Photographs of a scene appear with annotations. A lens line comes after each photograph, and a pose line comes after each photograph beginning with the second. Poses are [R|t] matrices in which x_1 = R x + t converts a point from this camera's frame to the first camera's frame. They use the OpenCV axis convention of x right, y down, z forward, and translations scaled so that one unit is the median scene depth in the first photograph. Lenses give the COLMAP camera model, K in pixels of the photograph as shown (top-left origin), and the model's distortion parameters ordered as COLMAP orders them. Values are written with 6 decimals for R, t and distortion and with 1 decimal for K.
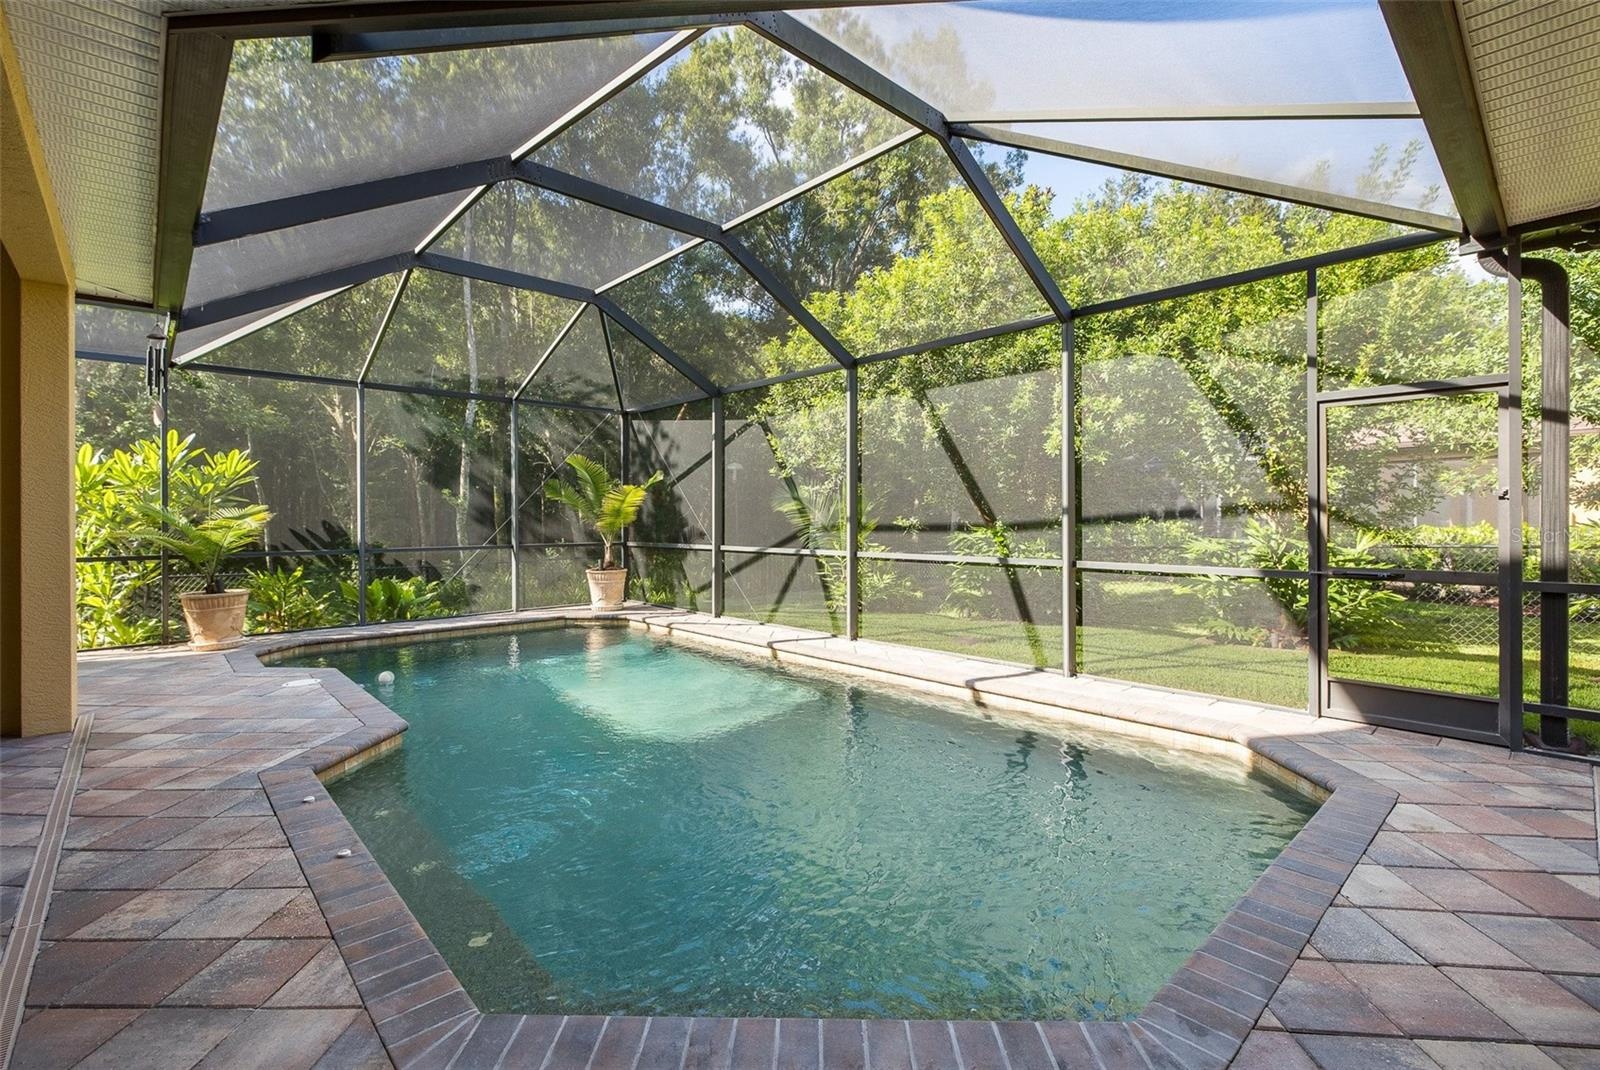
lens RADIAL K [[721.4, 0, 799.7], [0, 721.4, 531.6], [0, 0, 1]] dist [-0.000447, -0.000033]
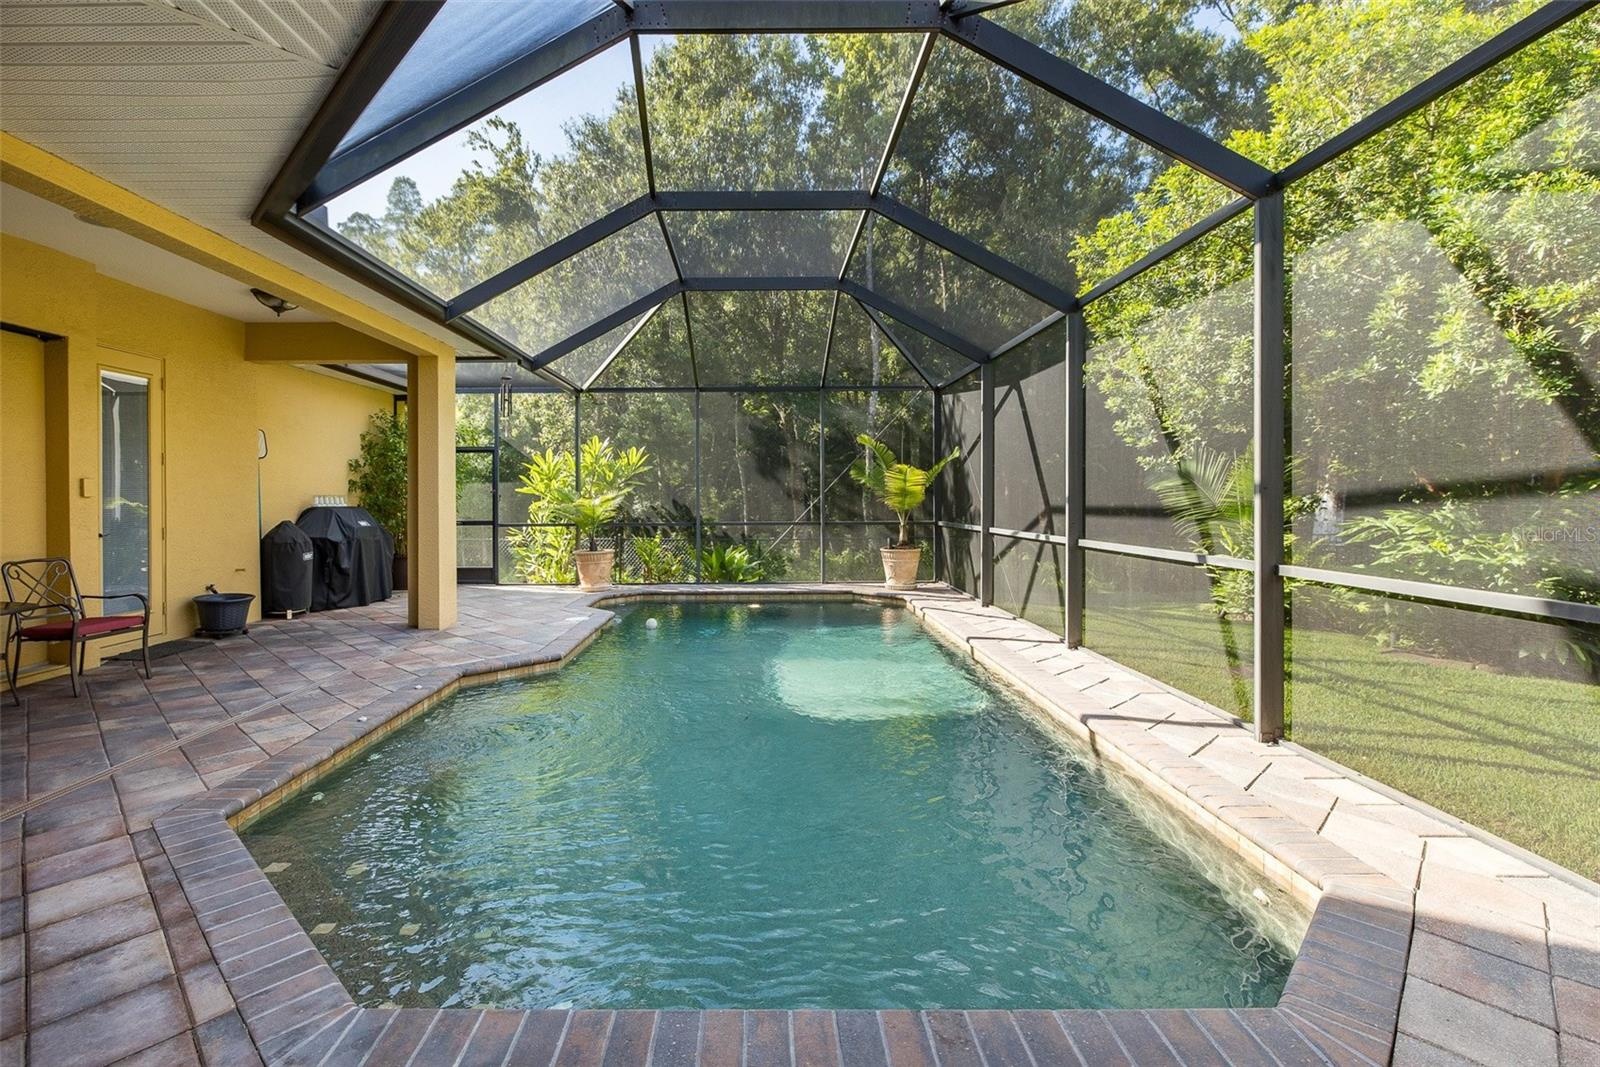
lens RADIAL K [[765.6, 0, 797.0], [0, 765.6, 519.4], [0, 0, 1]] dist [-0.004417, -0.000704]
pose [[0.728996, 0.022164, -0.684159, 0.371036], [-0.008826, 0.999697, 0.022981, -0.010863], [0.684461, -0.010715, 0.728971, 0.139934]]
